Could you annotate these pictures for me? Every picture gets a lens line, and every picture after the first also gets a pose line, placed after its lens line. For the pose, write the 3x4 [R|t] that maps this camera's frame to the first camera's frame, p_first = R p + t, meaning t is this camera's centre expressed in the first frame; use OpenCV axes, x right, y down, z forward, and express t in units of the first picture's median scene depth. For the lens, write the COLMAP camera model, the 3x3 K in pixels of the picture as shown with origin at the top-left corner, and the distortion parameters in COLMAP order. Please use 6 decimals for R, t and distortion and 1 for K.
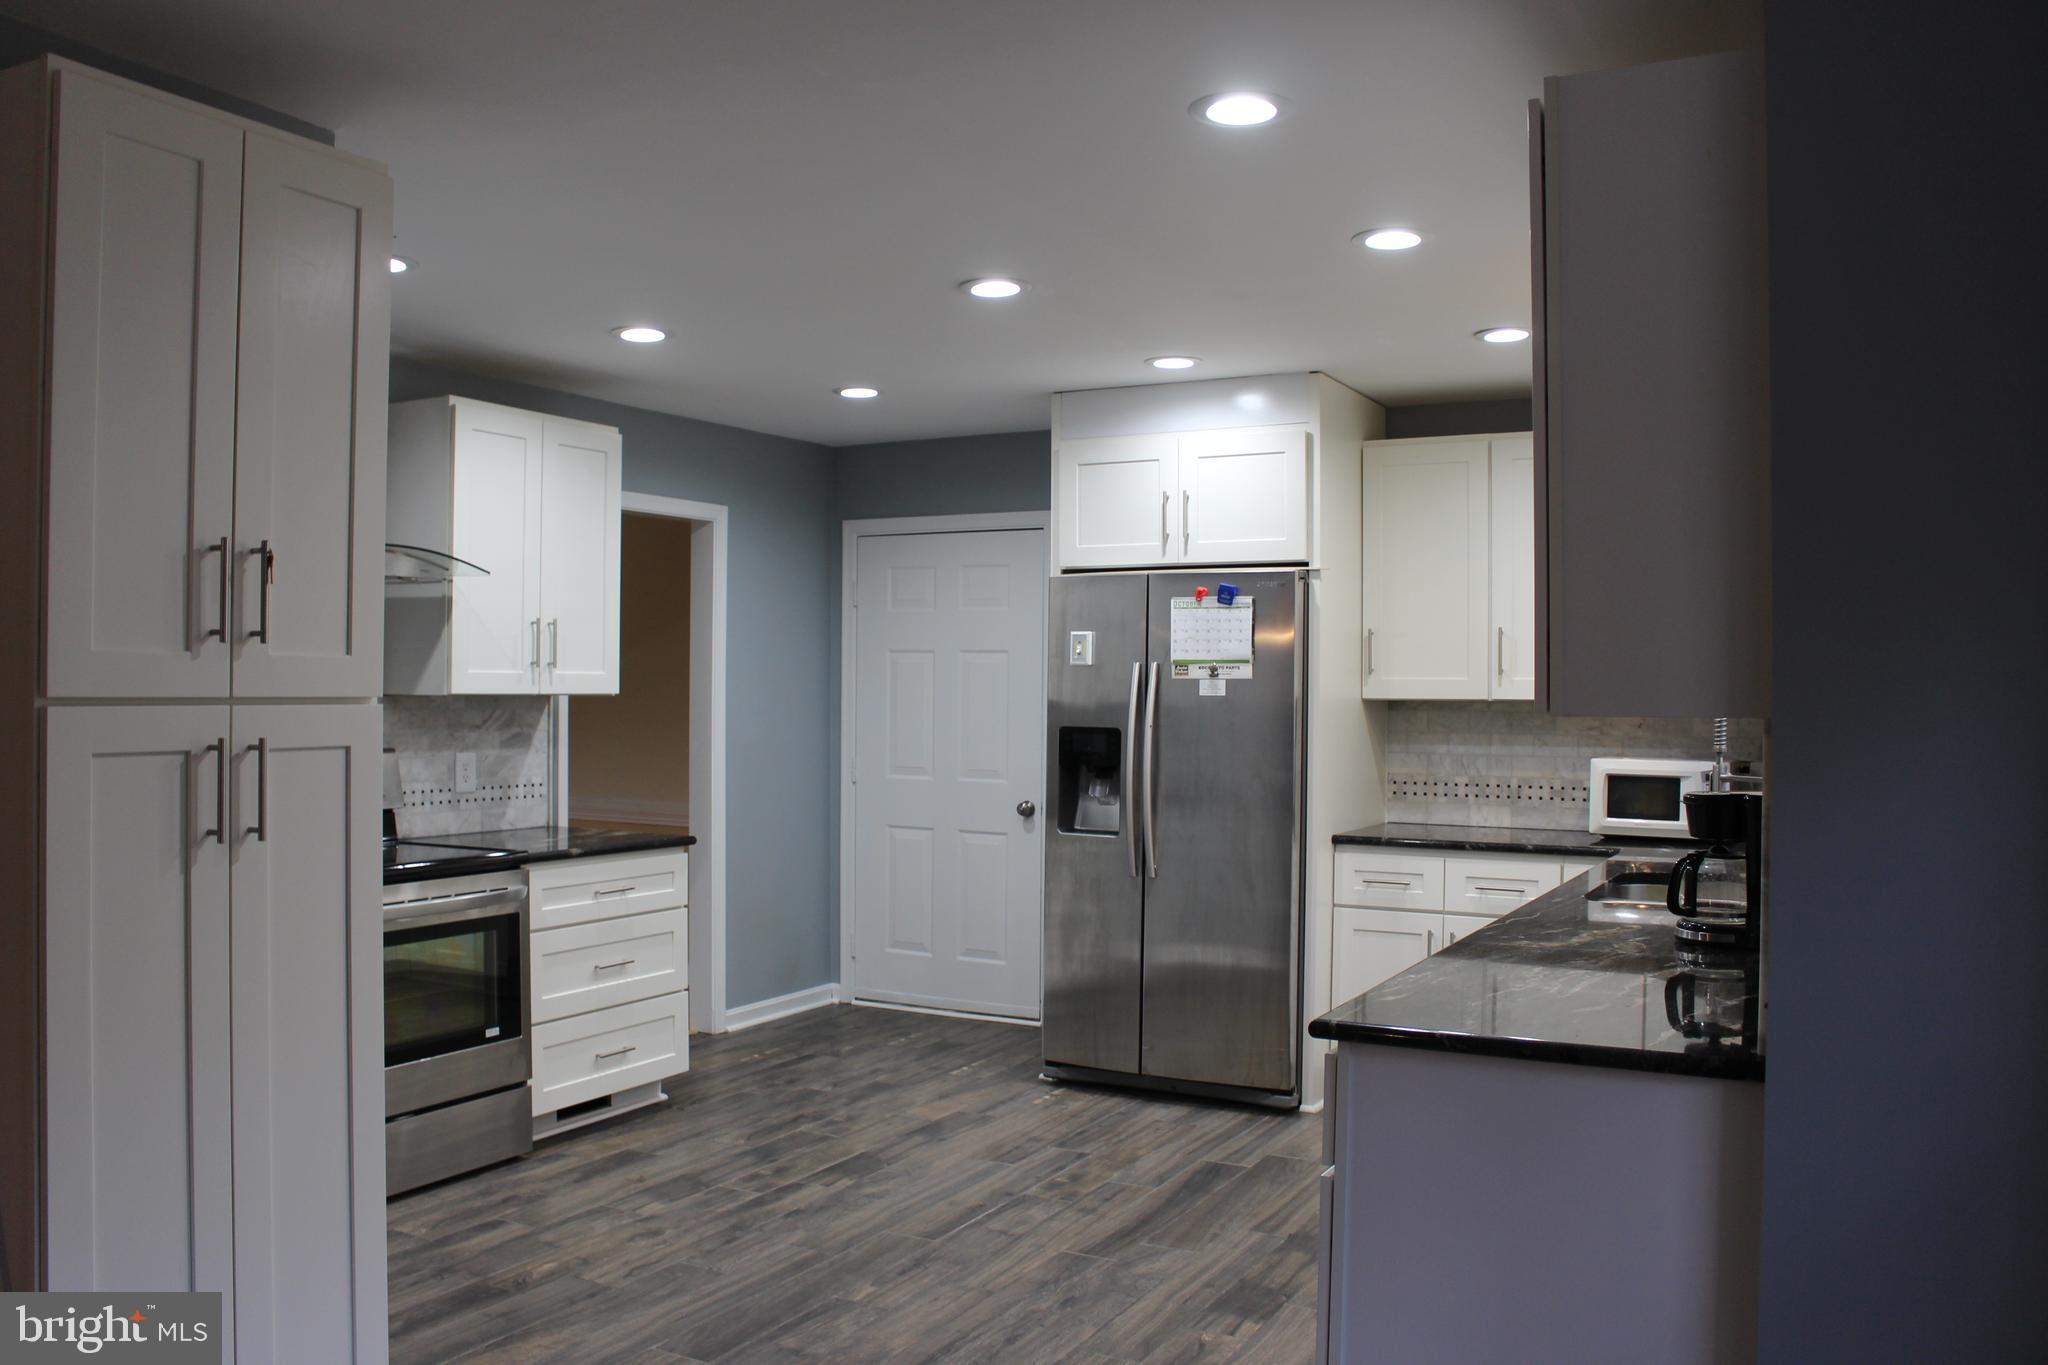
lens RADIAL K [[1684.8, 0, 1024.1], [0, 1684.8, 668.1], [0, 0, 1]] dist [-0.138184, 0.091783]
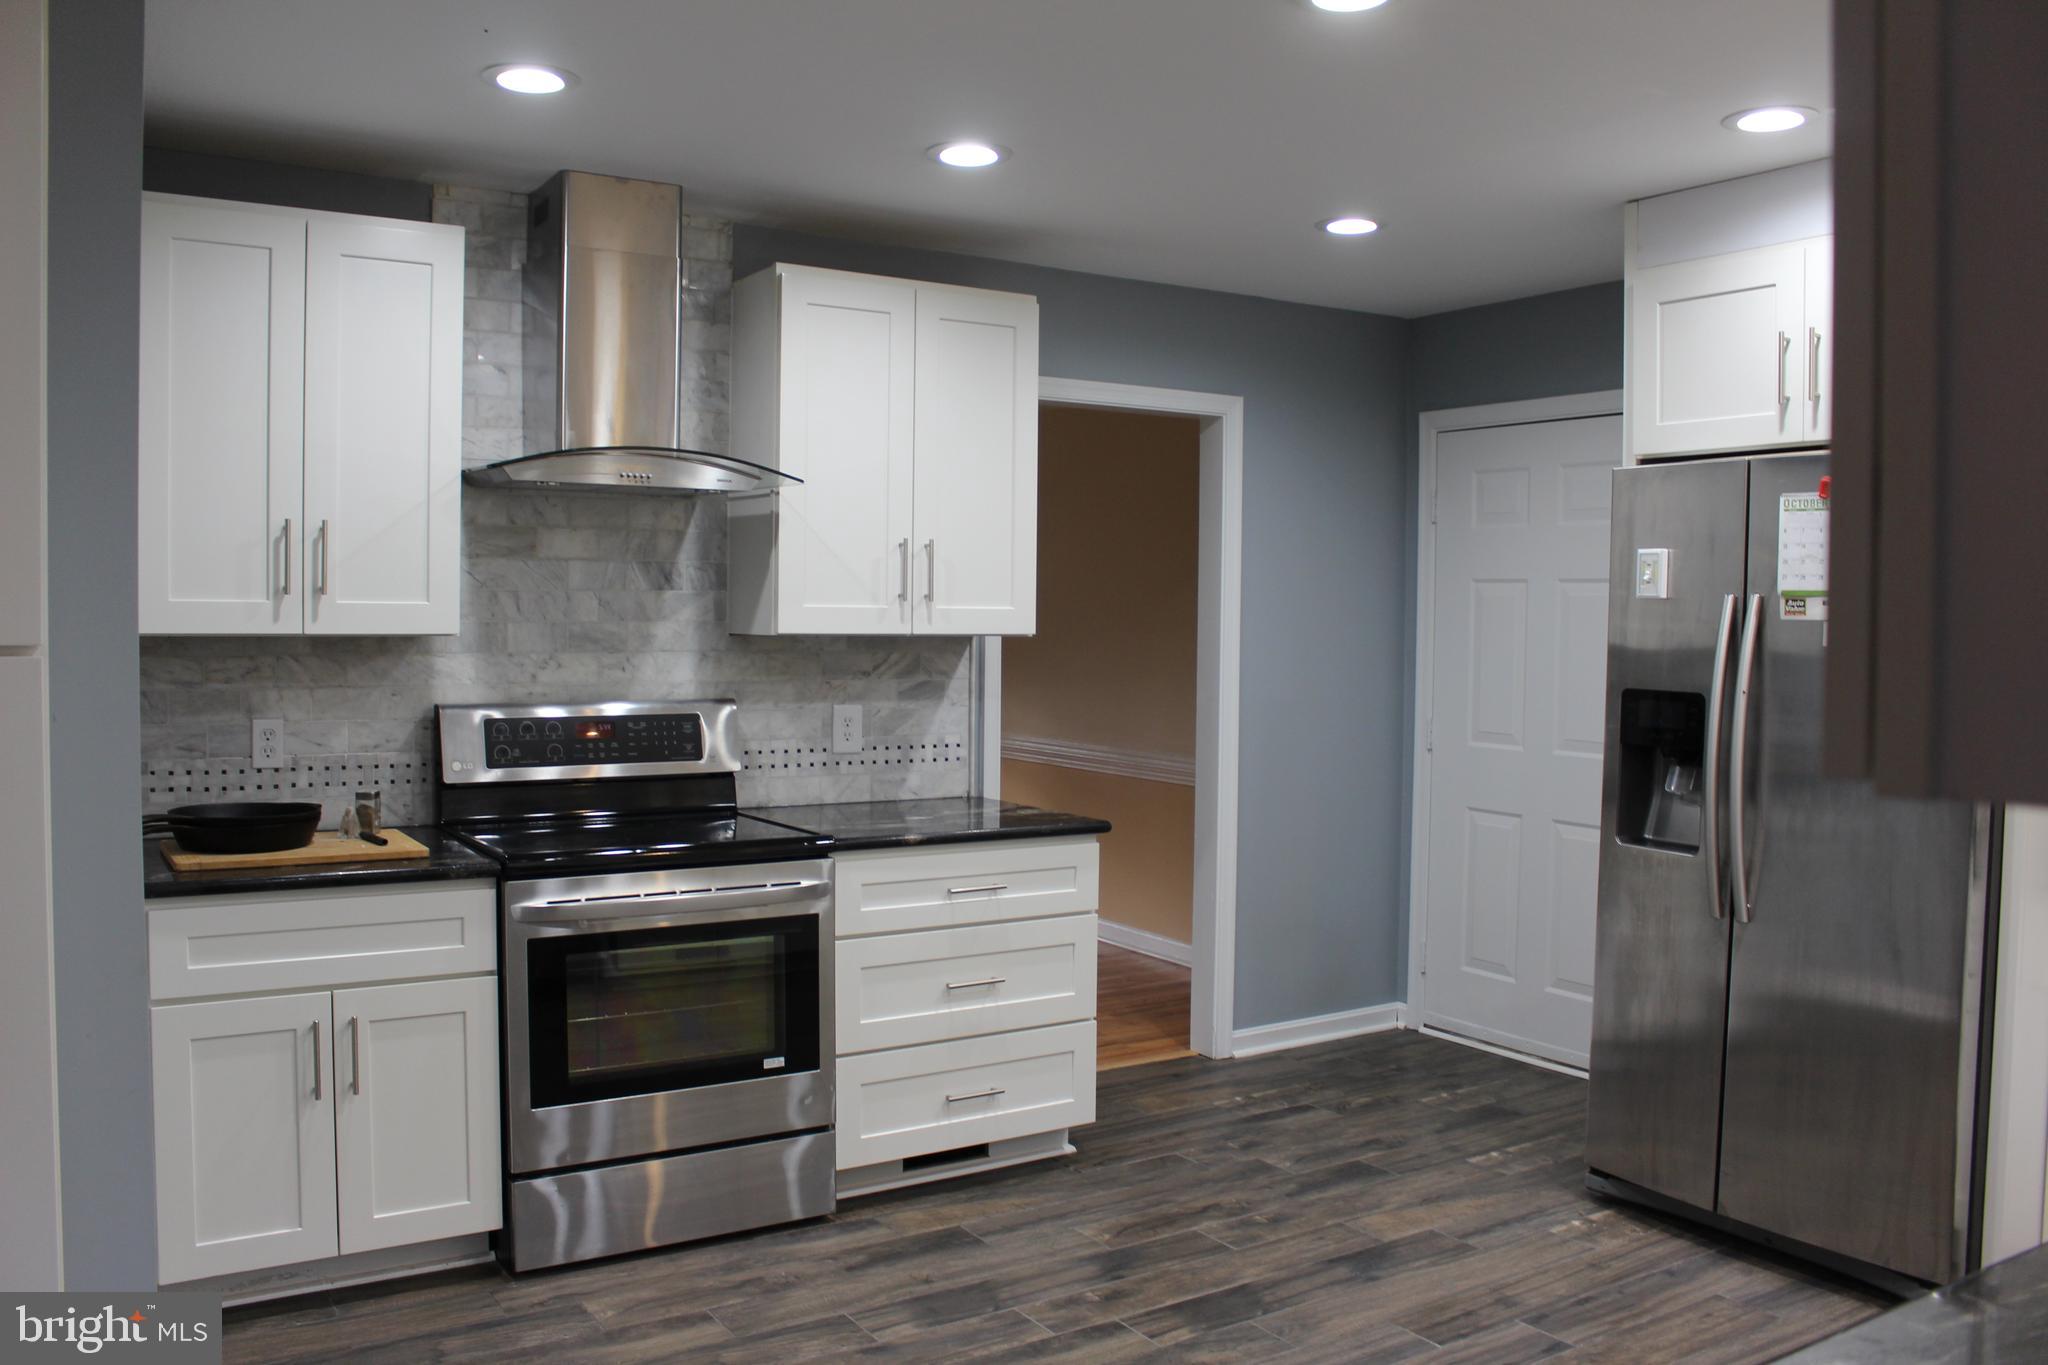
lens RADIAL K [[1684.8, 0, 1009.6], [0, 1684.8, 680.6], [0, 0, 1]] dist [-0.138184, 0.091783]
pose [[0.874347, 0.021766, -0.484812, 0.137809], [0.000755, 0.998931, 0.046210, 0.000348], [0.485300, -0.040770, 0.873397, 0.311826]]
